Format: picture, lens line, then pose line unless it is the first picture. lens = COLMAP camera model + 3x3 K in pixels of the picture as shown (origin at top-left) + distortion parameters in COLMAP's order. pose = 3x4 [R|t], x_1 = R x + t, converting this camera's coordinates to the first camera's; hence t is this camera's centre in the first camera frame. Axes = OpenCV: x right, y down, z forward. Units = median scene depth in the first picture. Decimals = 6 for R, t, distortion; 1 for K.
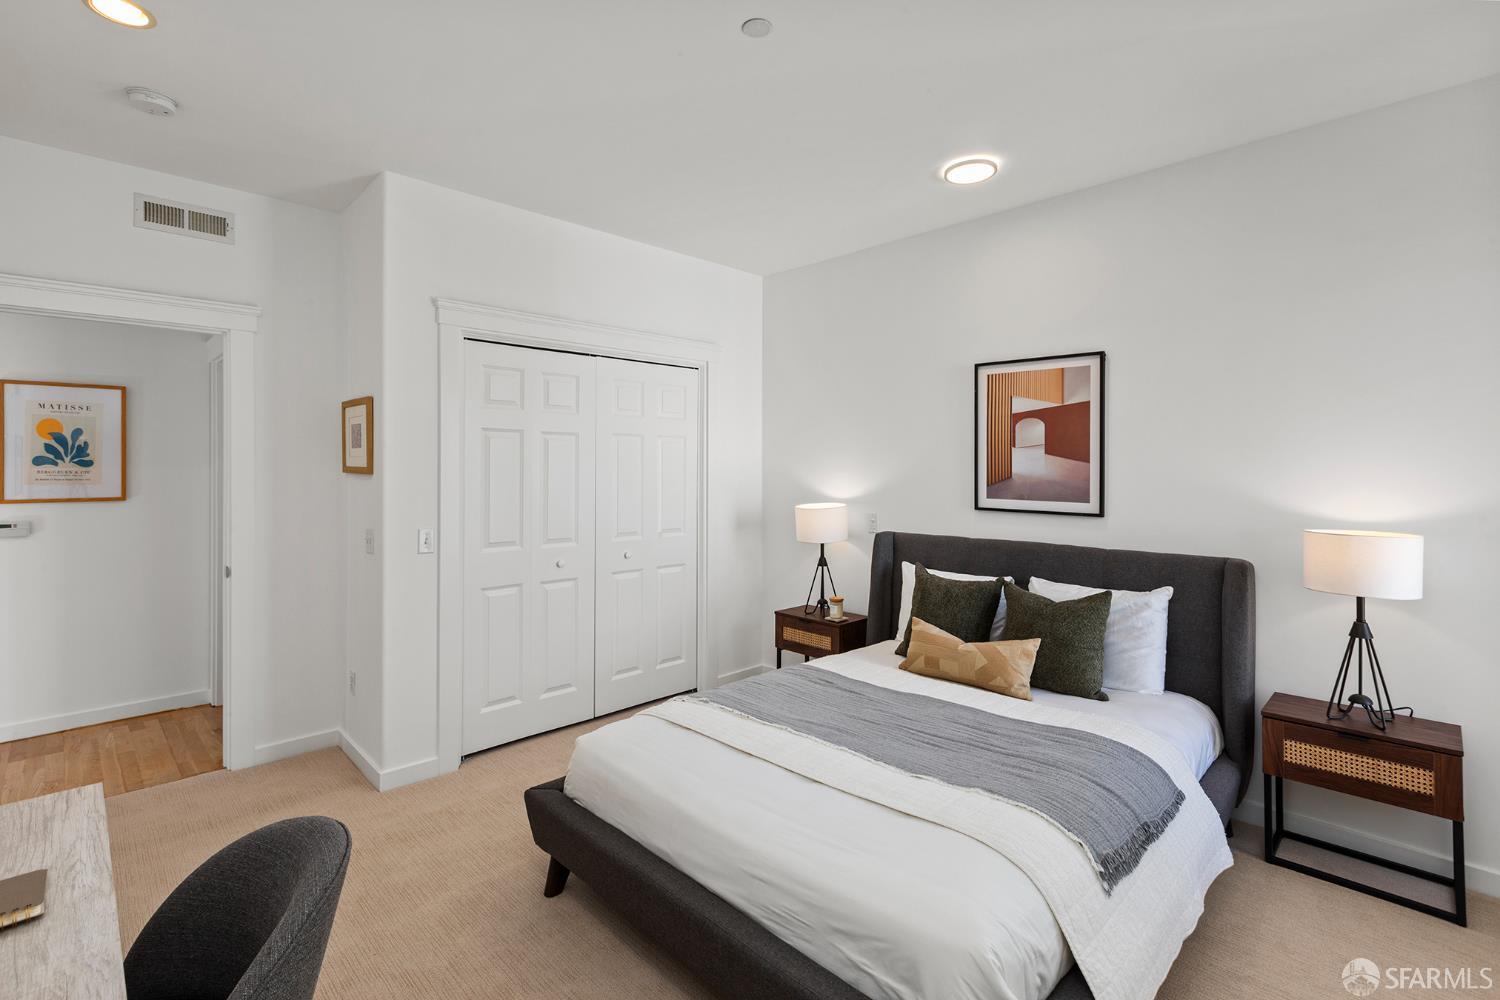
lens RADIAL K [[699.7, 0, 749.9], [0, 699.7, 461.6], [0, 0, 1]] dist [-0.032557, -0.000652]
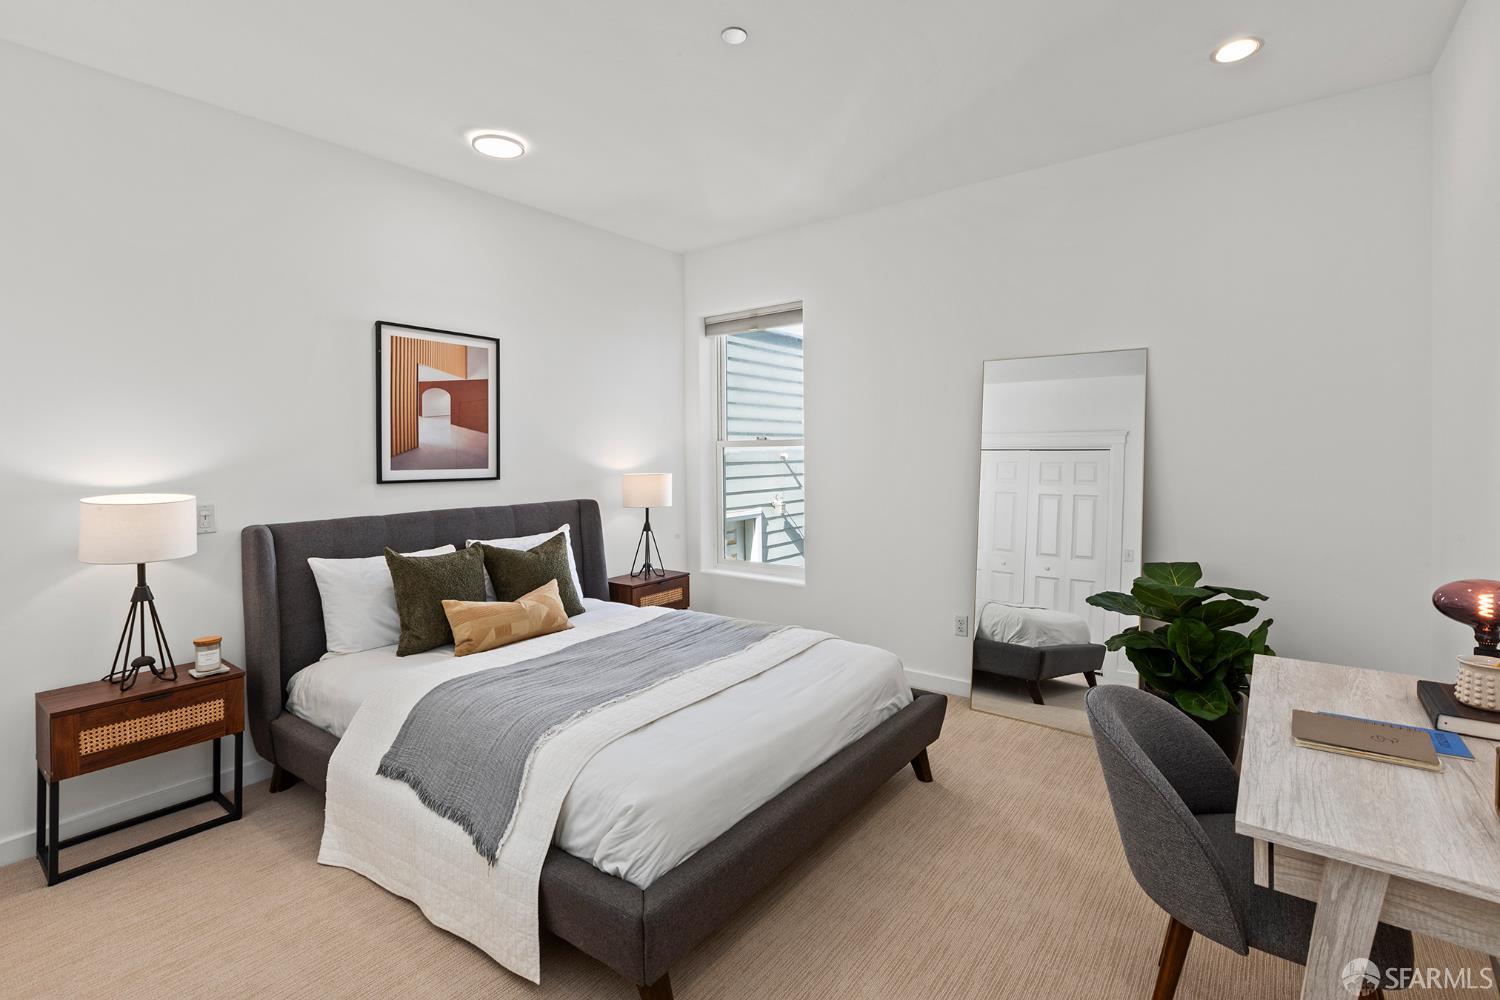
lens RADIAL K [[706.3, 0, 746.4], [0, 706.3, 485.0], [0, 0, 1]] dist [0.039140, 0.000089]
pose [[-0.150363, -0.069734, 0.986168, -0.715306], [-0.018468, 0.997533, 0.067721, -0.000664], [-0.988458, -0.008029, -0.151280, 0.720155]]
